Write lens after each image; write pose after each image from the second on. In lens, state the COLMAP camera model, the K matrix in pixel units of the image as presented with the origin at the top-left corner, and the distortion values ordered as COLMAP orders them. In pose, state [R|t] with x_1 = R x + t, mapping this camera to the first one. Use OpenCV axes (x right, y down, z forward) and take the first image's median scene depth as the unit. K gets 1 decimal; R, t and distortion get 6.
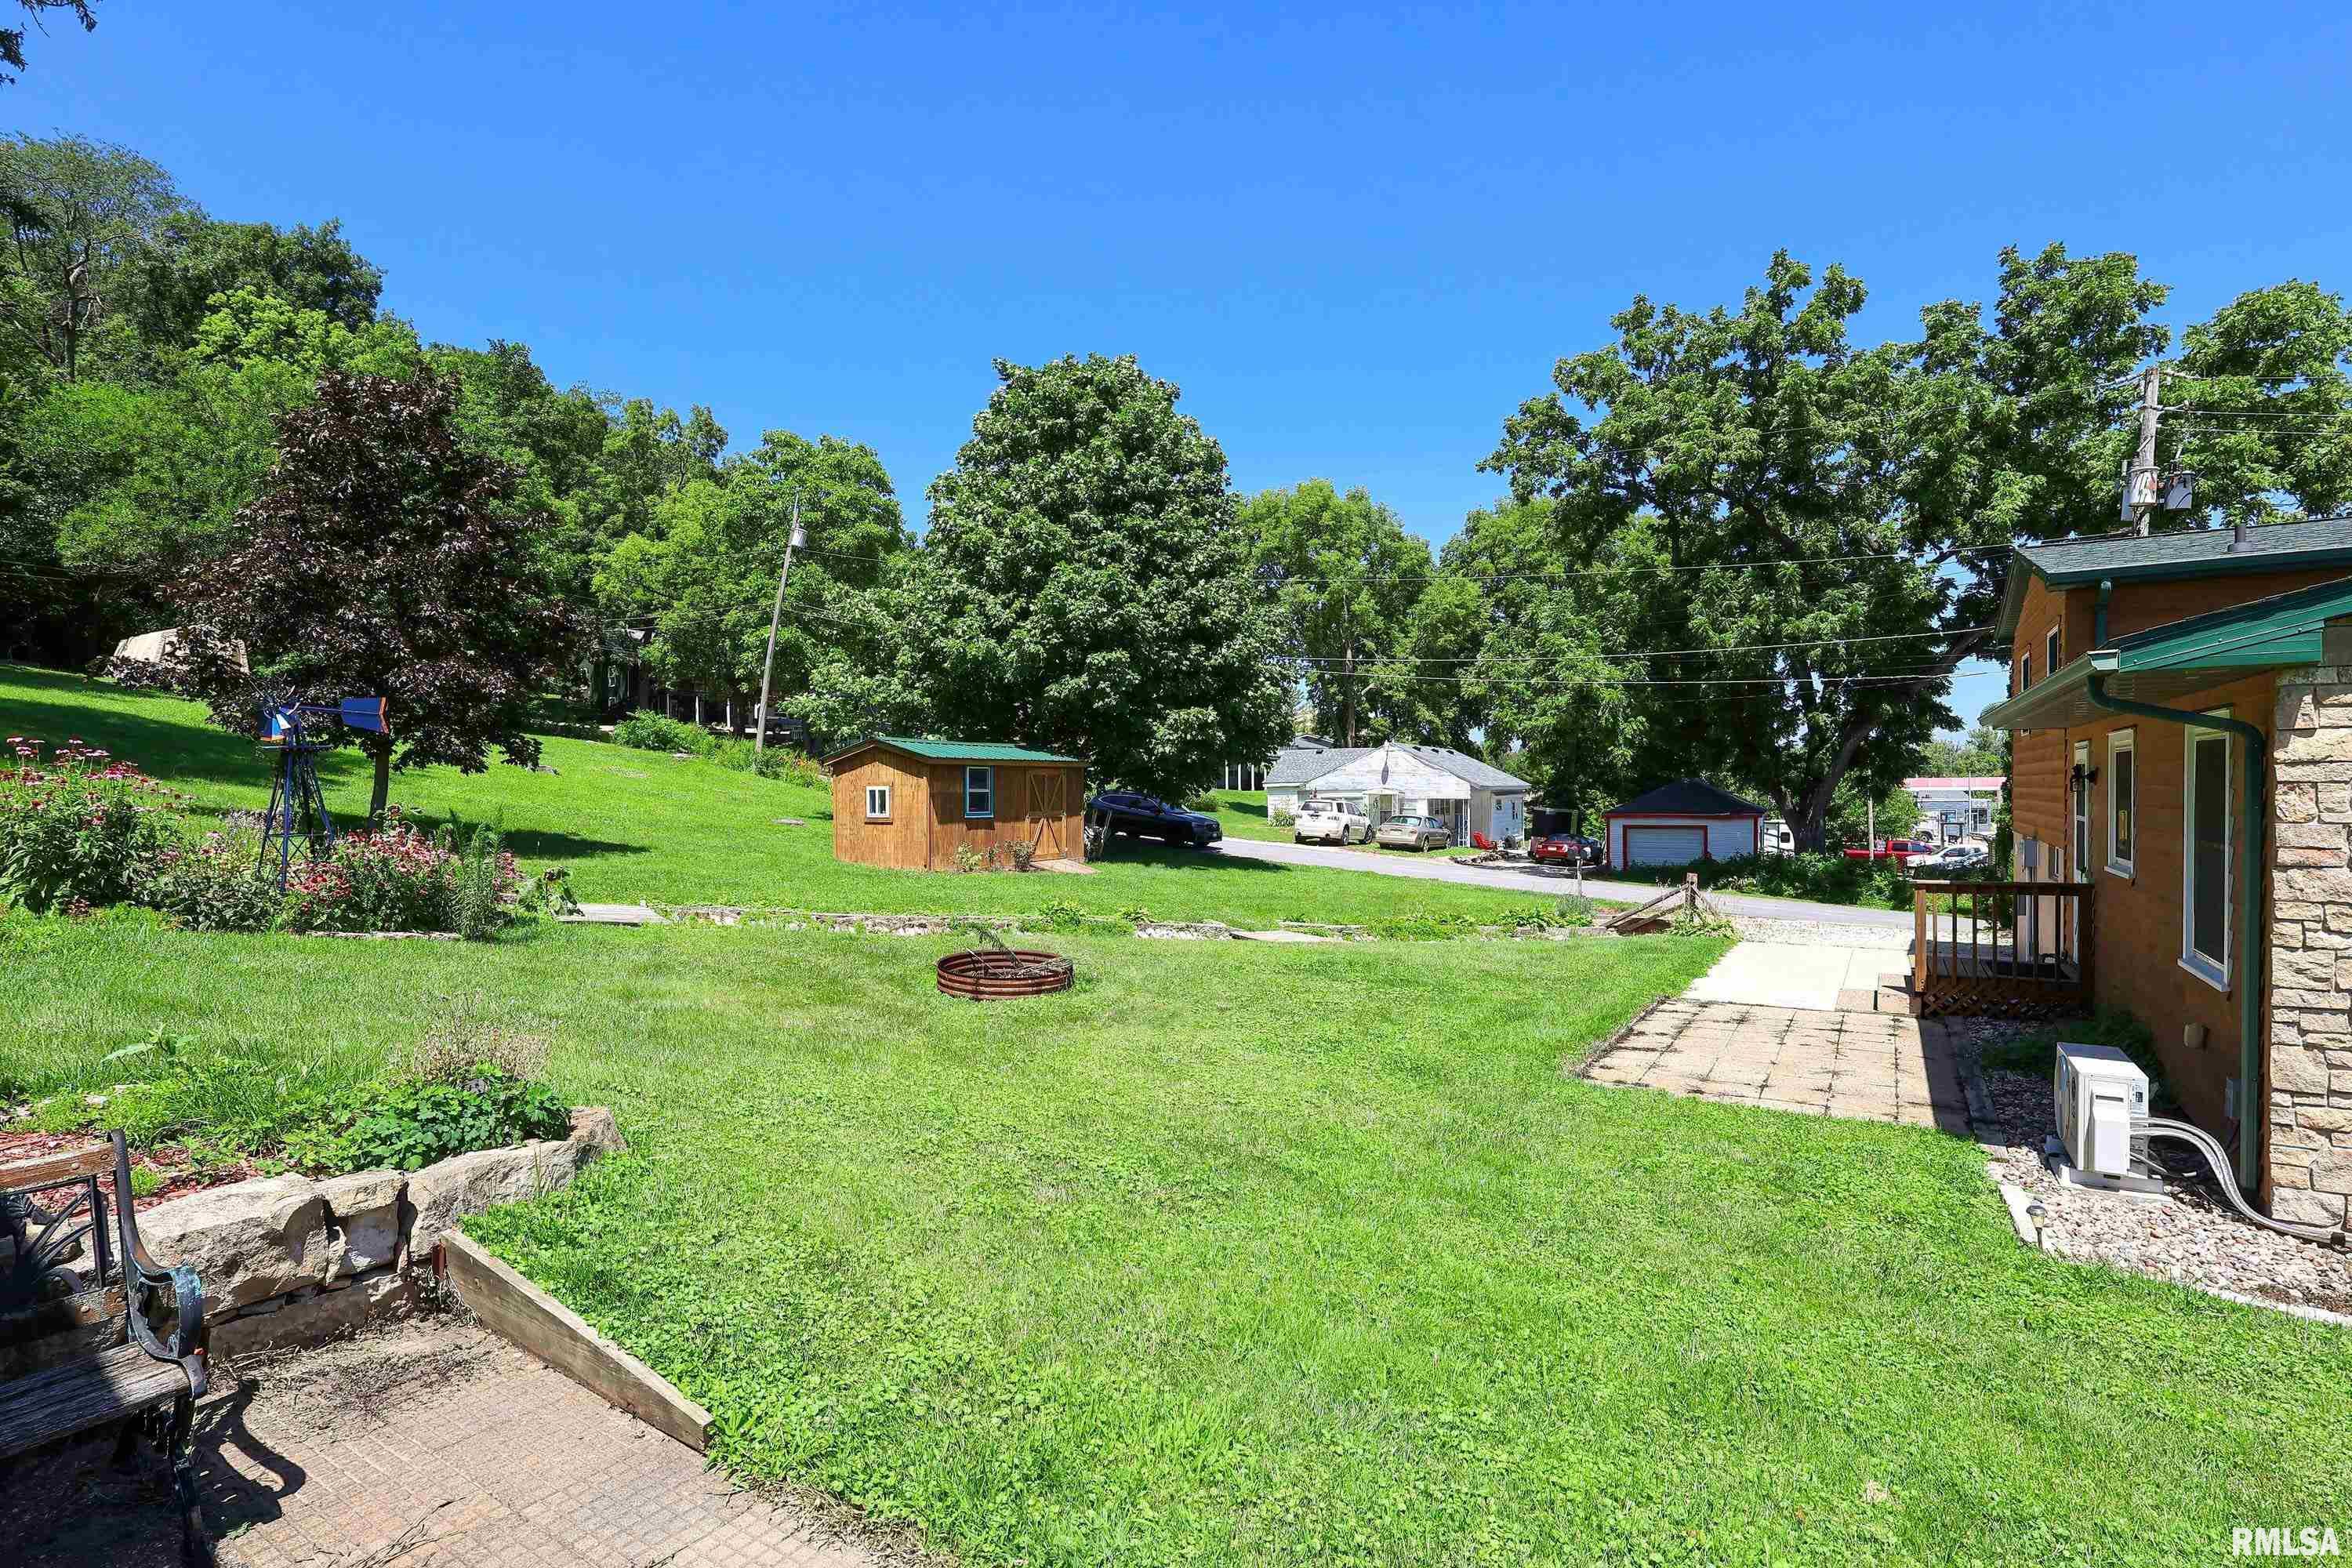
lens RADIAL K [[1080.4, 0, 1178.2], [0, 1080.4, 786.6], [0, 0, 1]] dist [-0.014345, 0.003714]
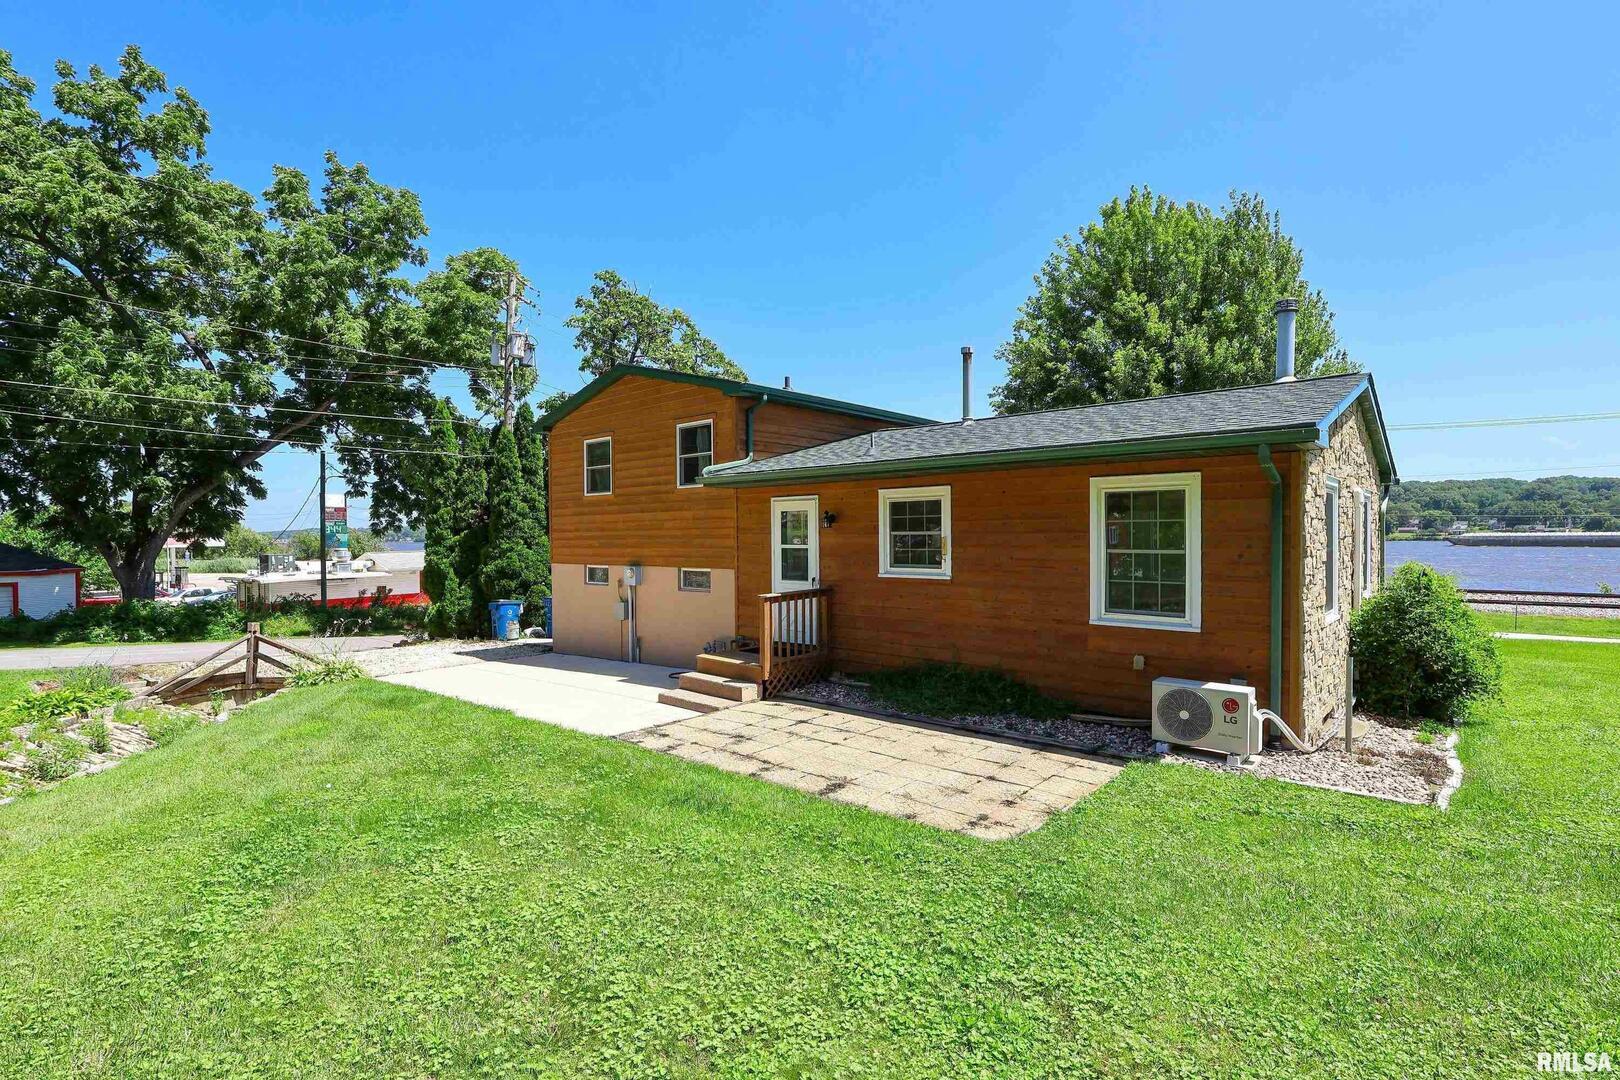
lens RADIAL K [[744.1, 0, 812.6], [0, 744.1, 543.1], [0, 0, 1]] dist [-0.014345, 0.003714]
pose [[0.184423, -0.005979, 0.982829, -0.045660], [0.010224, 0.999939, 0.004165, 0.006045], [-0.982794, 0.009280, 0.184472, 0.197013]]
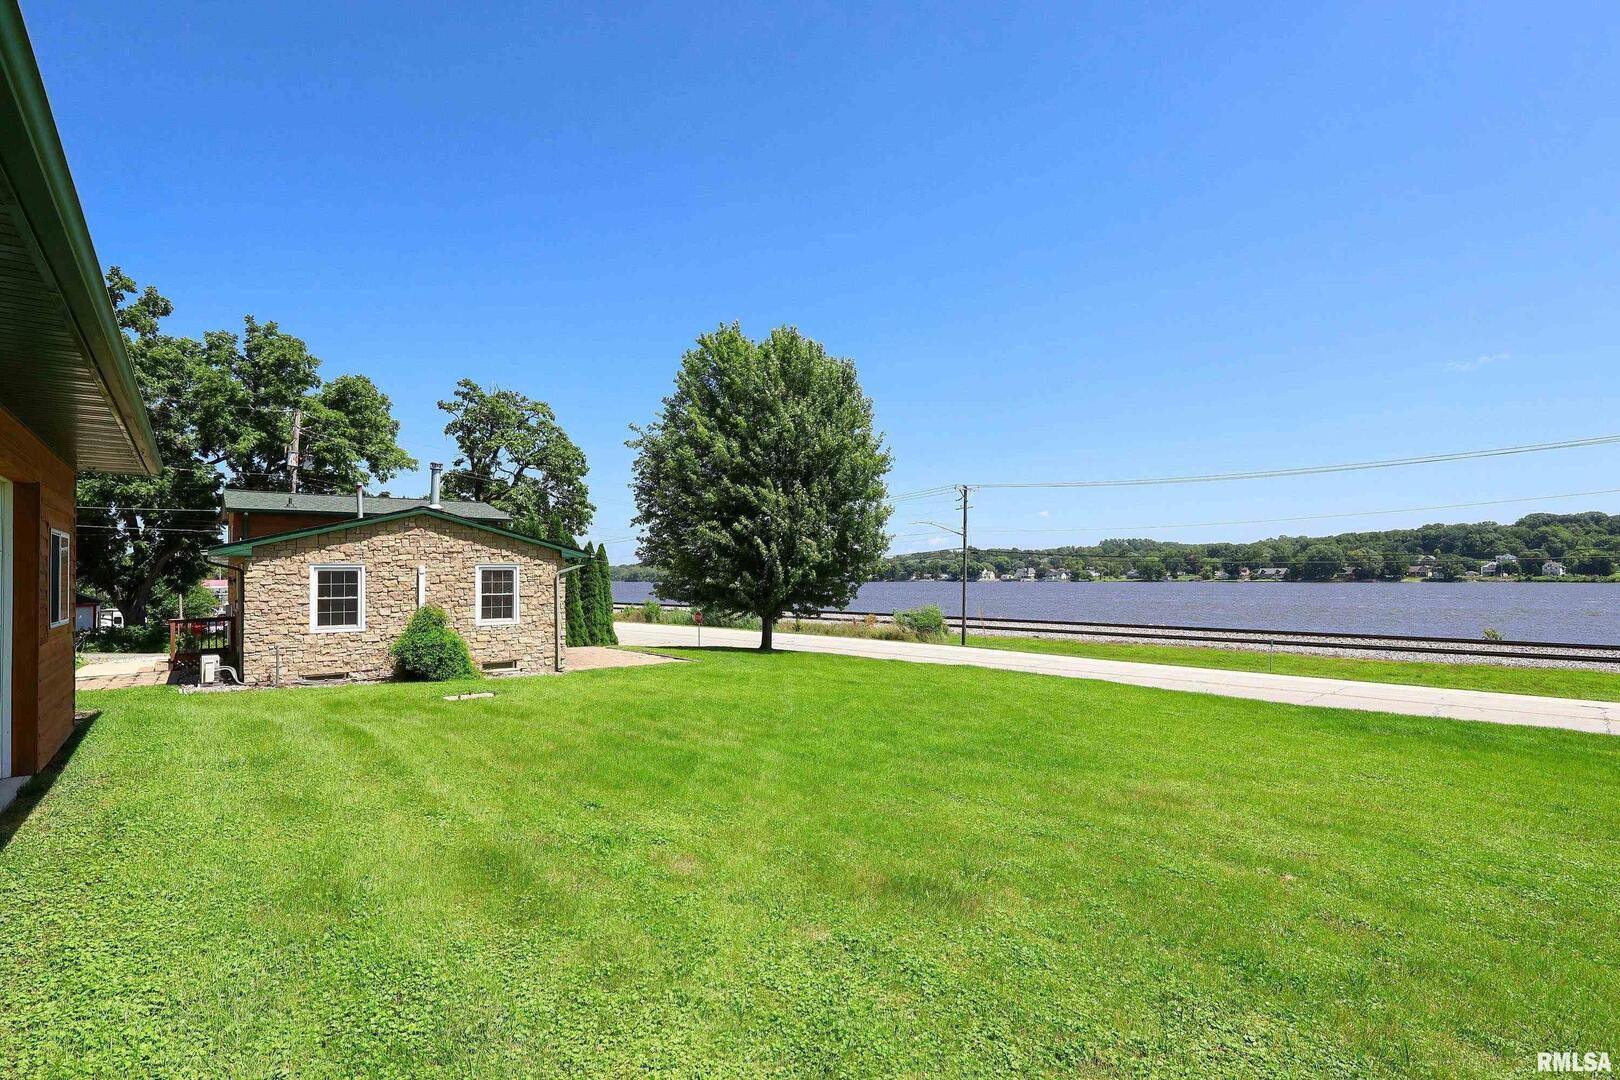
lens RADIAL K [[744.1, 0, 801.5], [0, 744.1, 563.4], [0, 0, 1]] dist [-0.014345, 0.003714]
pose [[0.306480, 0.012396, 0.951796, -0.197365], [0.014868, 0.999731, -0.017808, 0.000929], [-0.951761, 0.019609, 0.306213, -0.359513]]
